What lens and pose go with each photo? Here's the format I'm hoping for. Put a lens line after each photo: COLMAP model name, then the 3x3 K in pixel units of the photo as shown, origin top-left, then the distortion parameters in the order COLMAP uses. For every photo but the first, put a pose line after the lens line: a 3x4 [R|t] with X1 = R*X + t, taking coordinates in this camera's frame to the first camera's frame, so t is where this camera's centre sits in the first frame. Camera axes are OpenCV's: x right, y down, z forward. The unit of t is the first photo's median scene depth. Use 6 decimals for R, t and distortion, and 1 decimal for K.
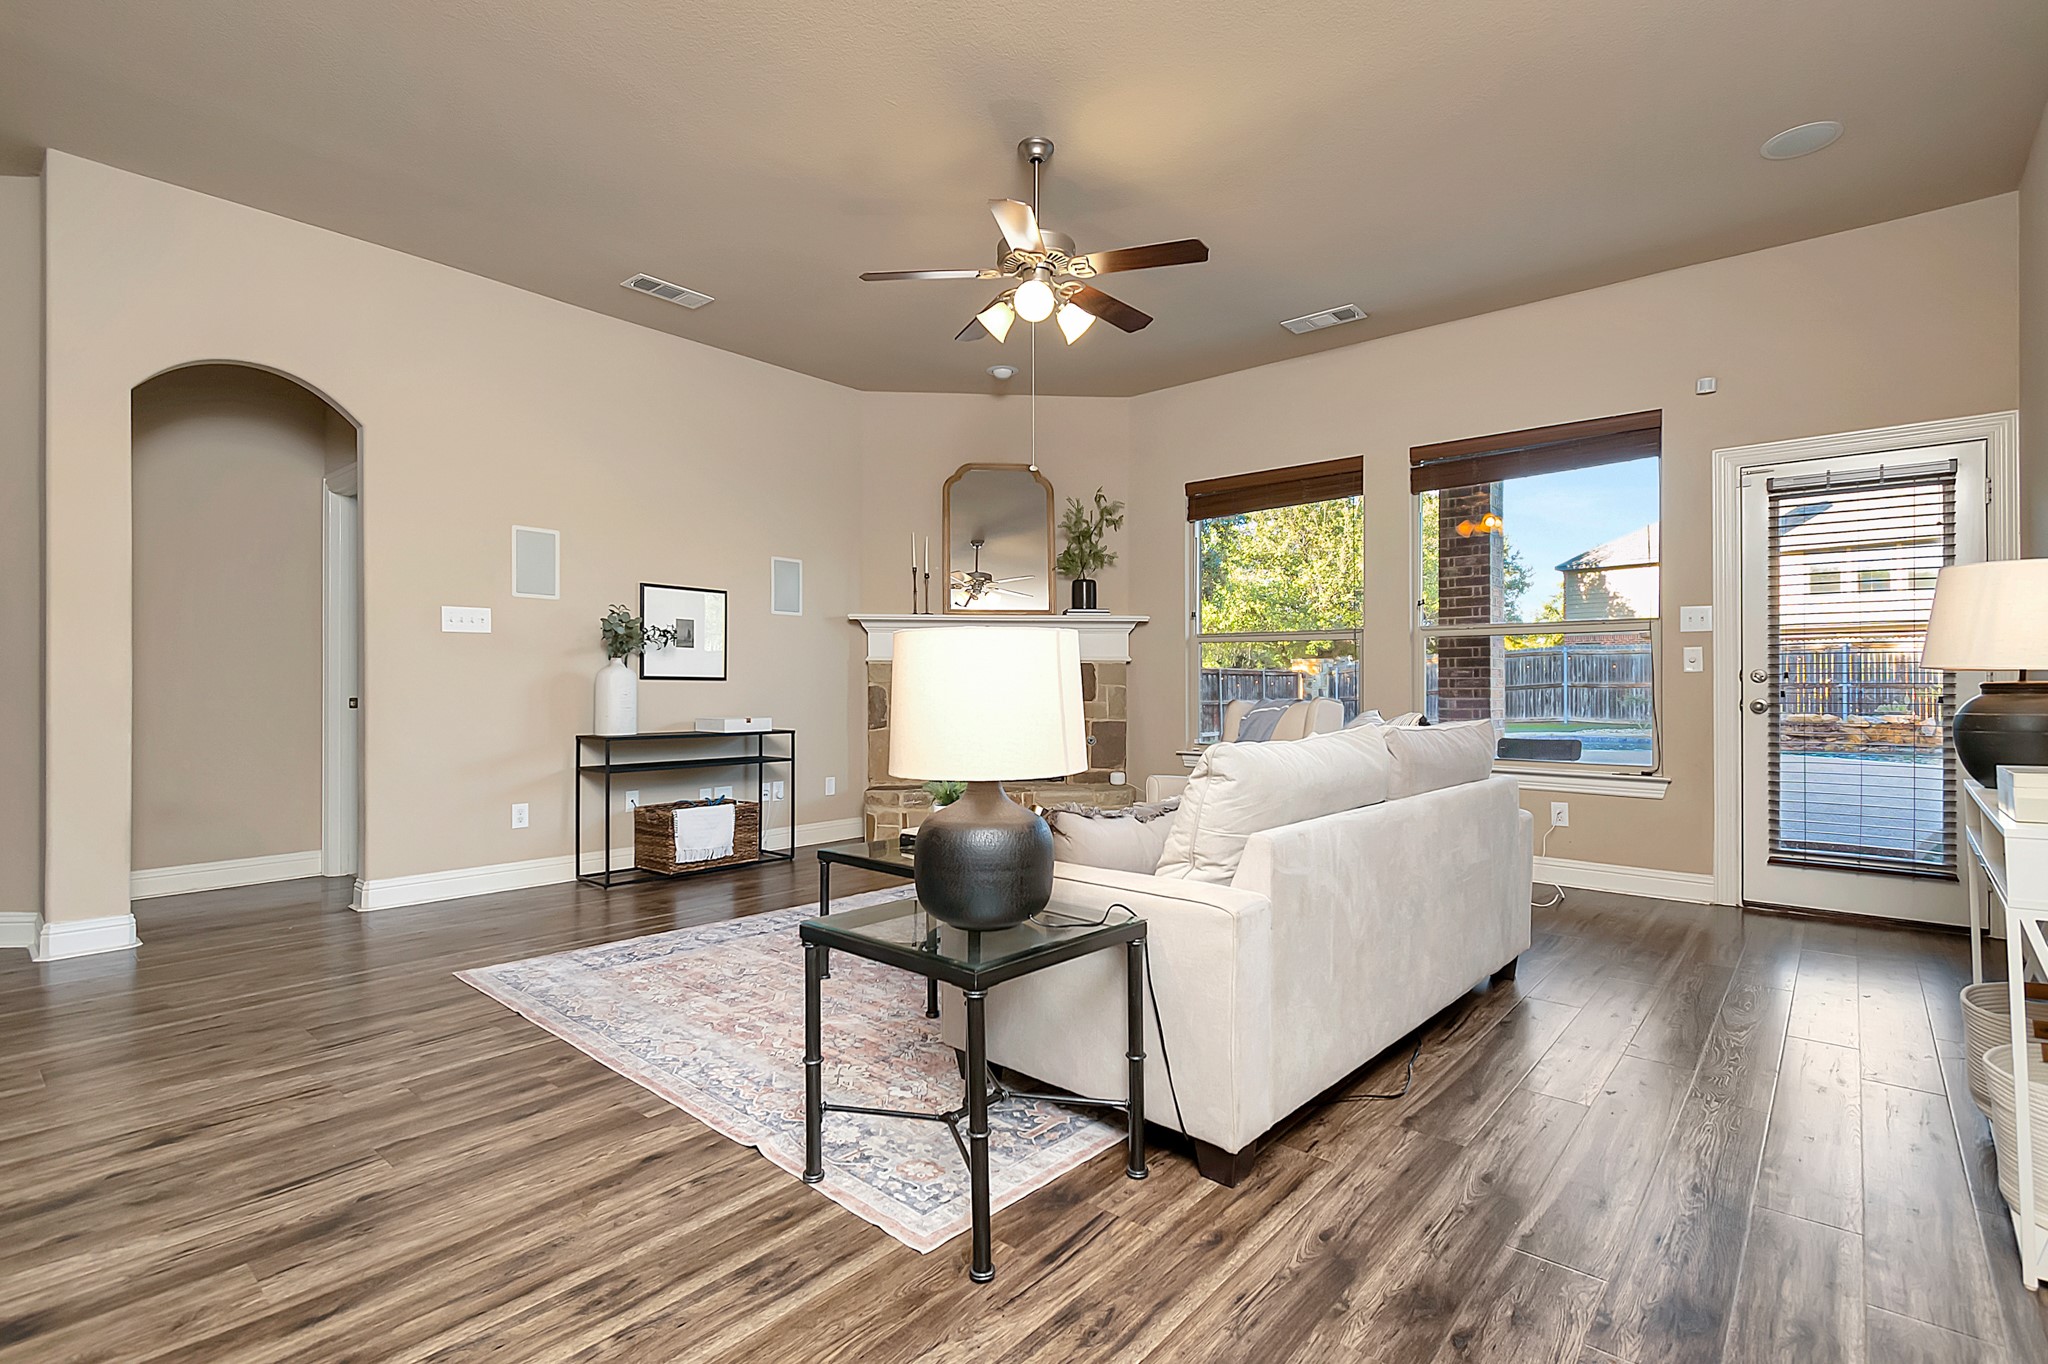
lens RADIAL K [[938.3, 0, 1031.0], [0, 938.3, 681.5], [0, 0, 1]] dist [0.005634, -0.003432]
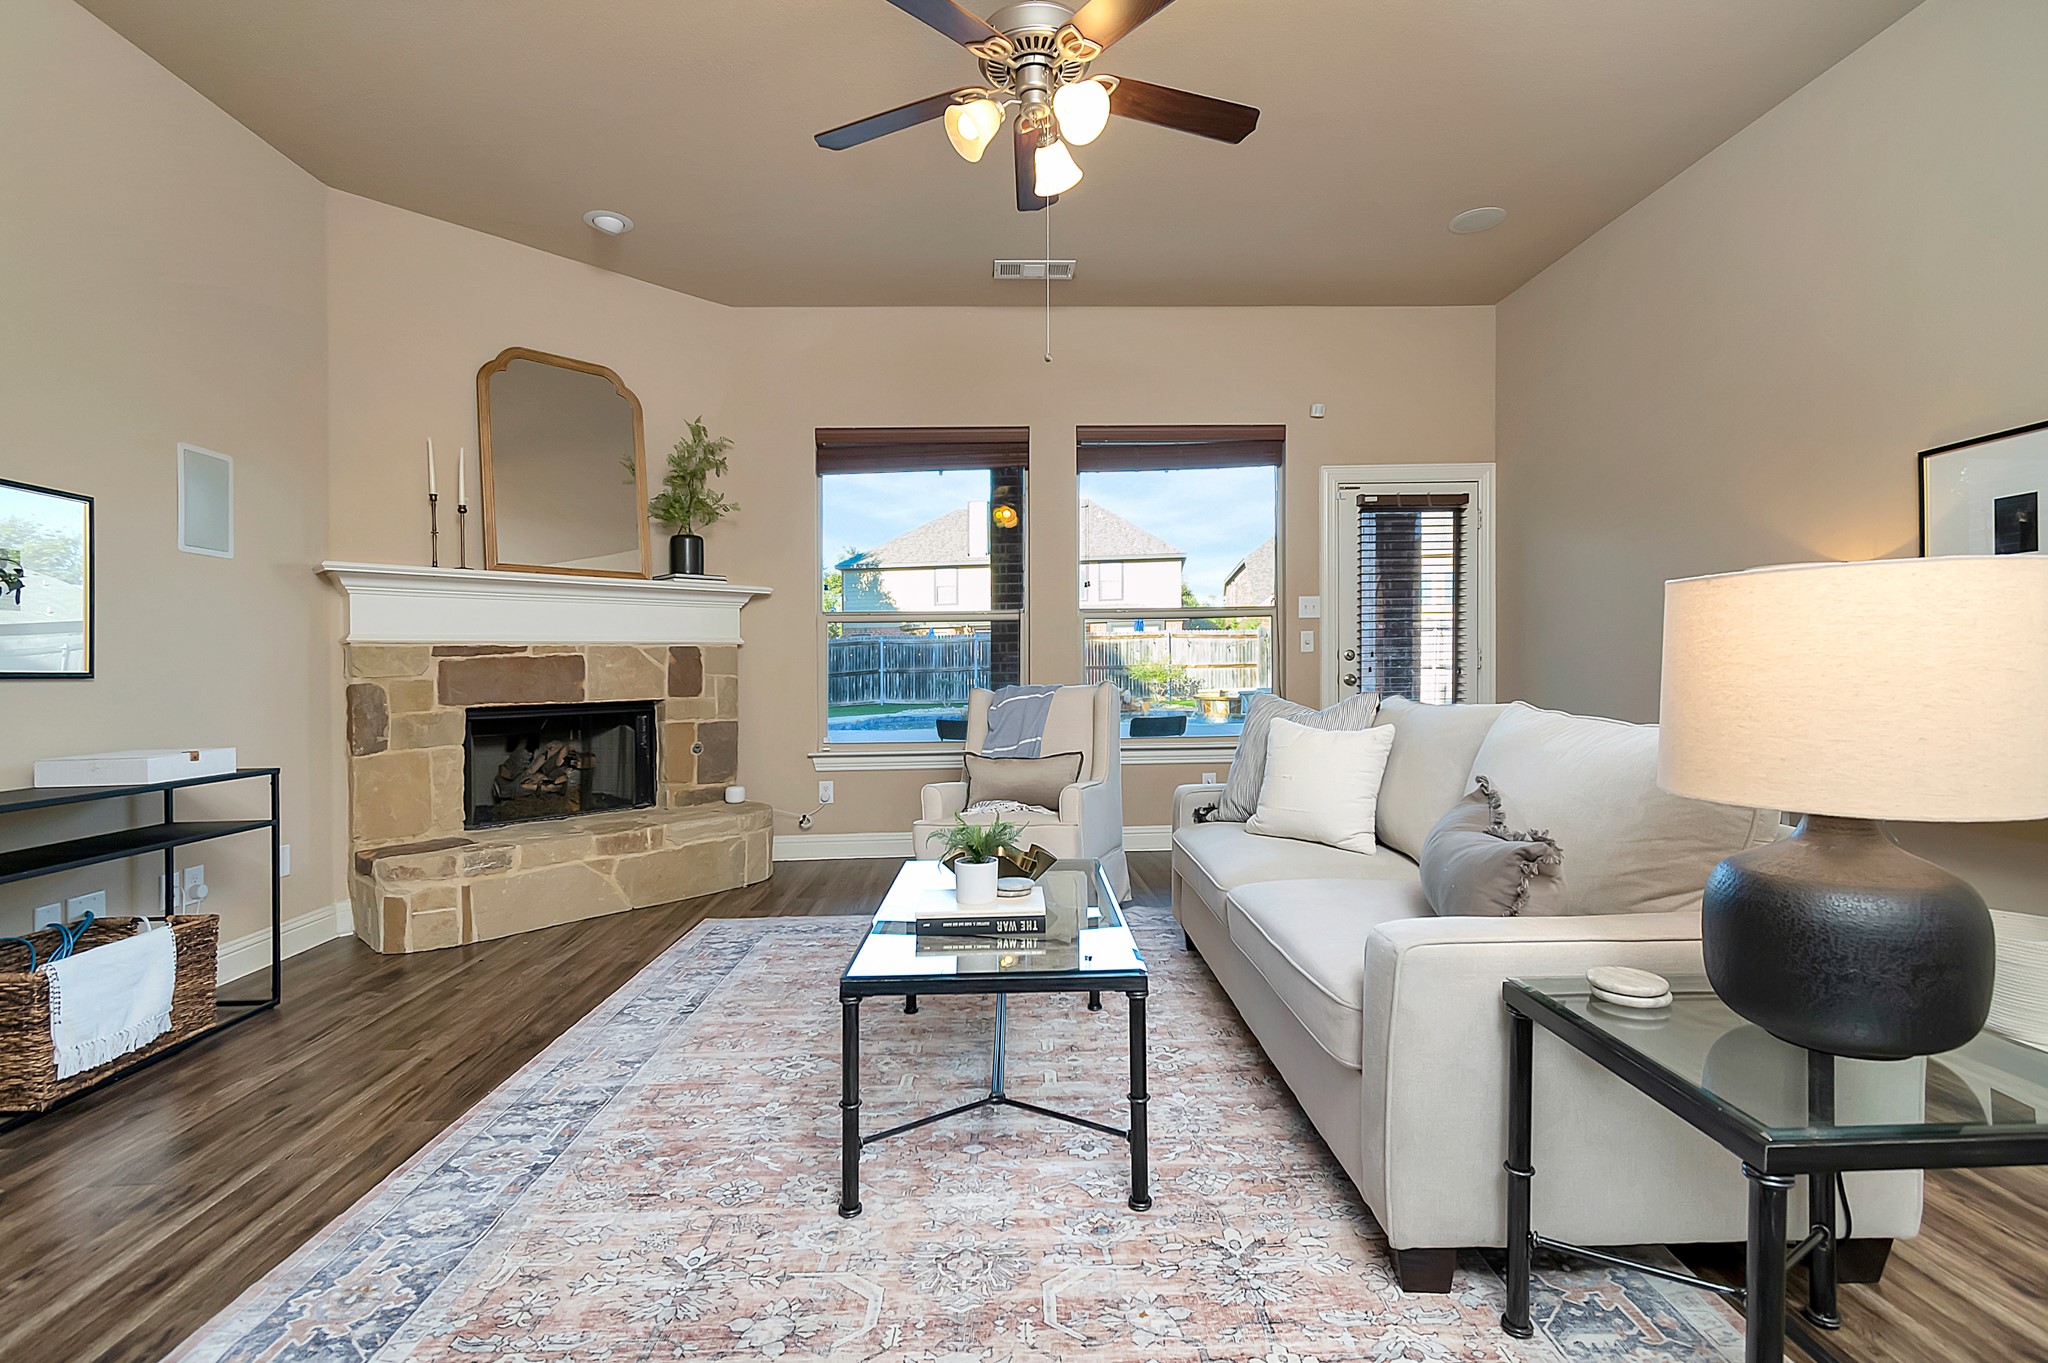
lens RADIAL K [[938.3, 0, 1015.5], [0, 938.3, 675.5], [0, 0, 1]] dist [0.005634, -0.003432]
pose [[0.741003, -0.019403, 0.671221, -0.335214], [0.016845, 0.999805, 0.010306, 0.000256], [-0.671290, 0.003670, 0.741185, 0.349002]]
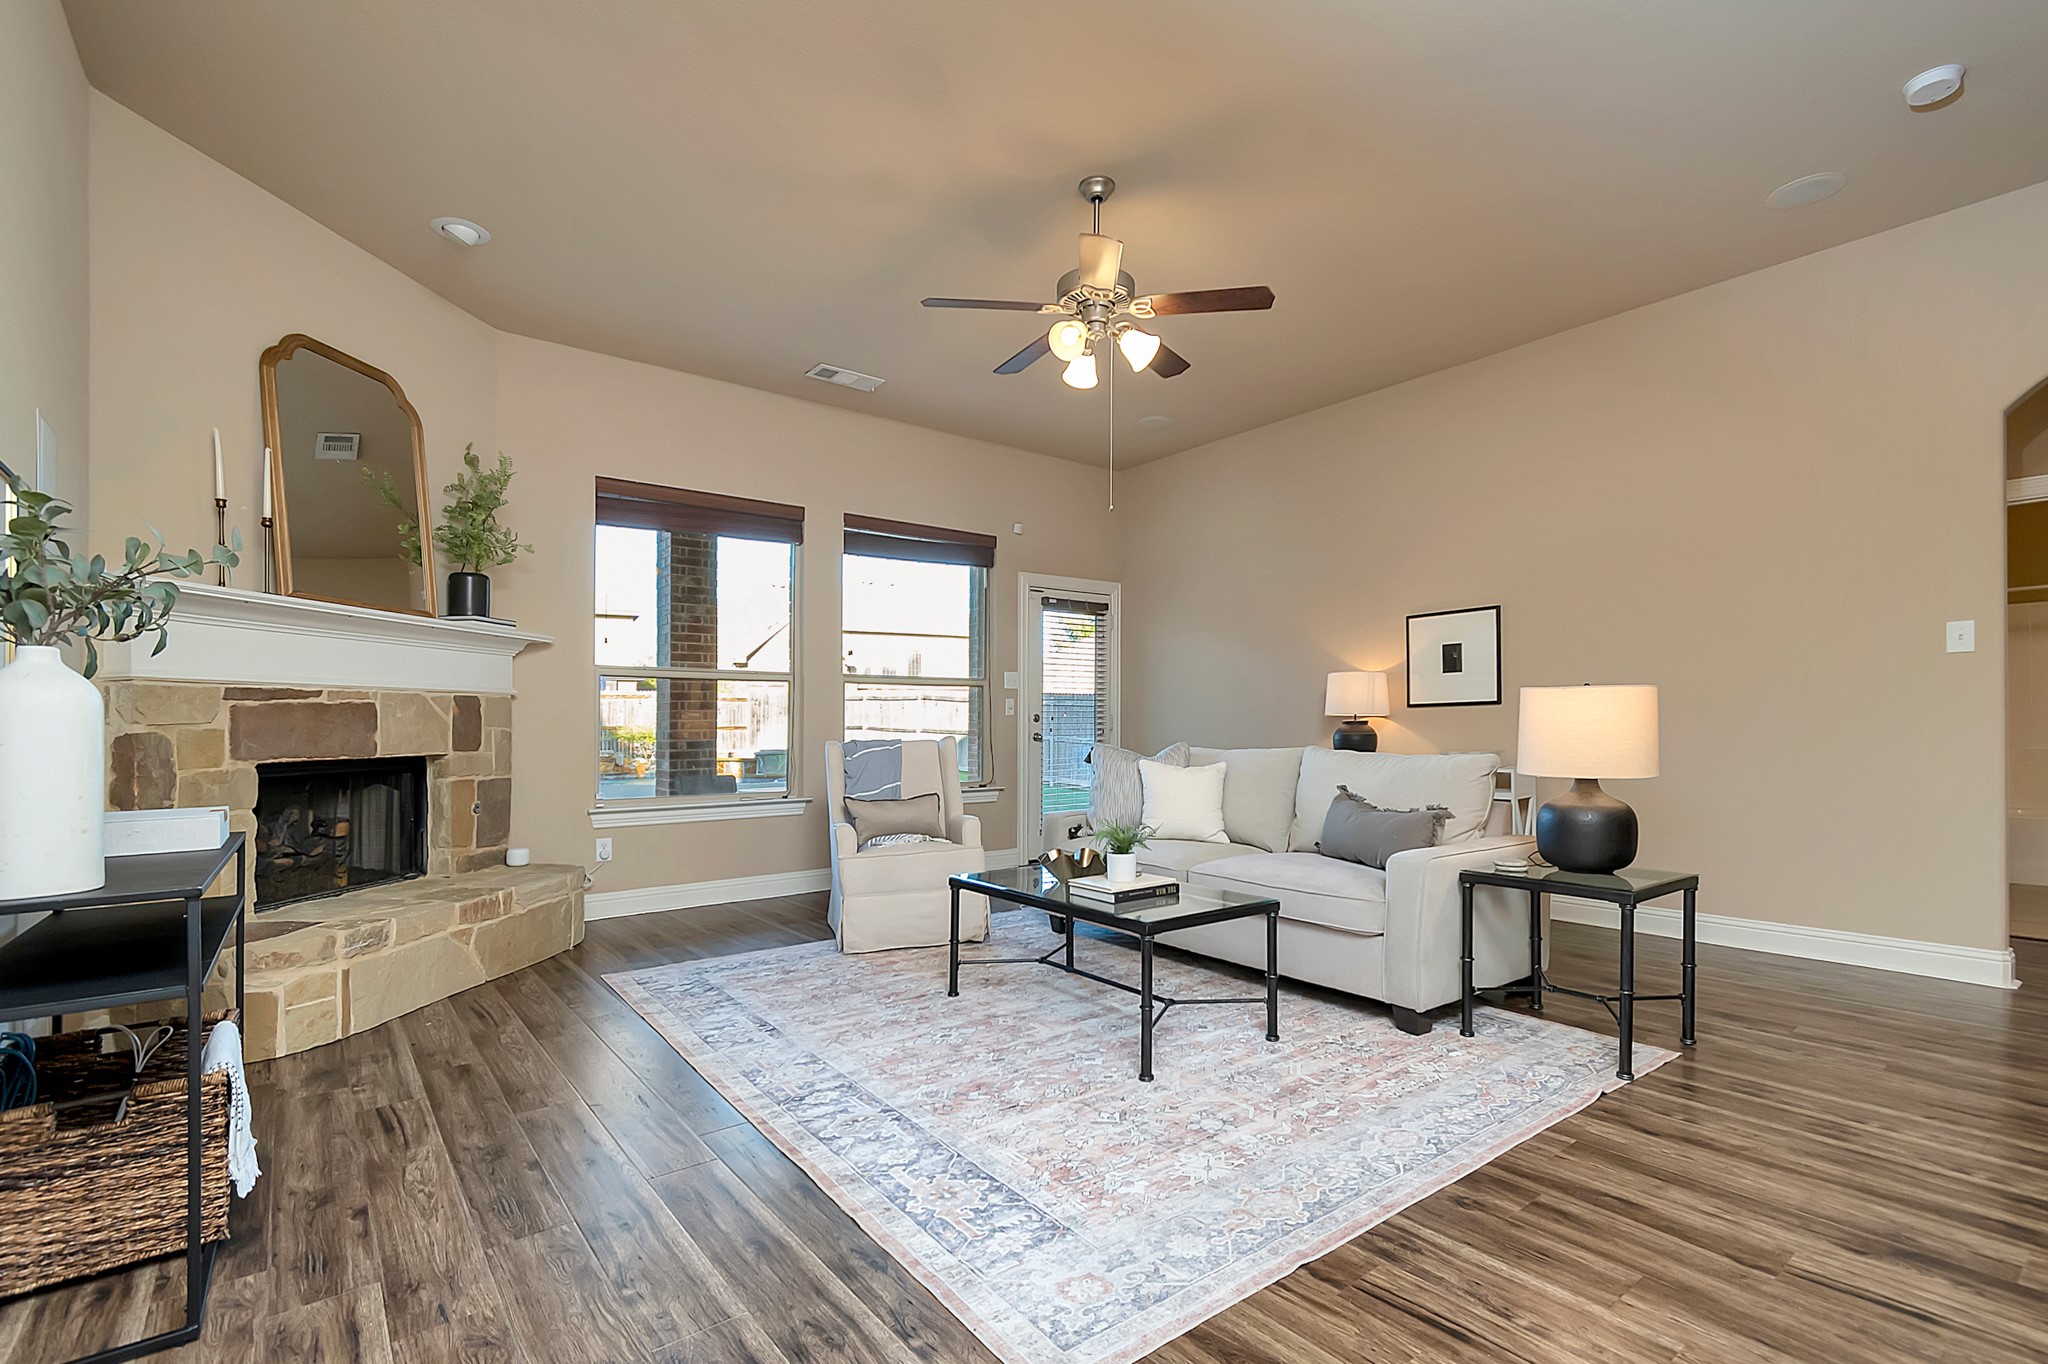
lens RADIAL K [[938.3, 0, 1009.2], [0, 938.3, 711.2], [0, 0, 1]] dist [0.005634, -0.003432]
pose [[0.212029, 0.012236, 0.977187, -0.690961], [0.004171, 0.999901, -0.013425, 0.002784], [-0.977255, 0.006922, 0.211957, 0.617546]]
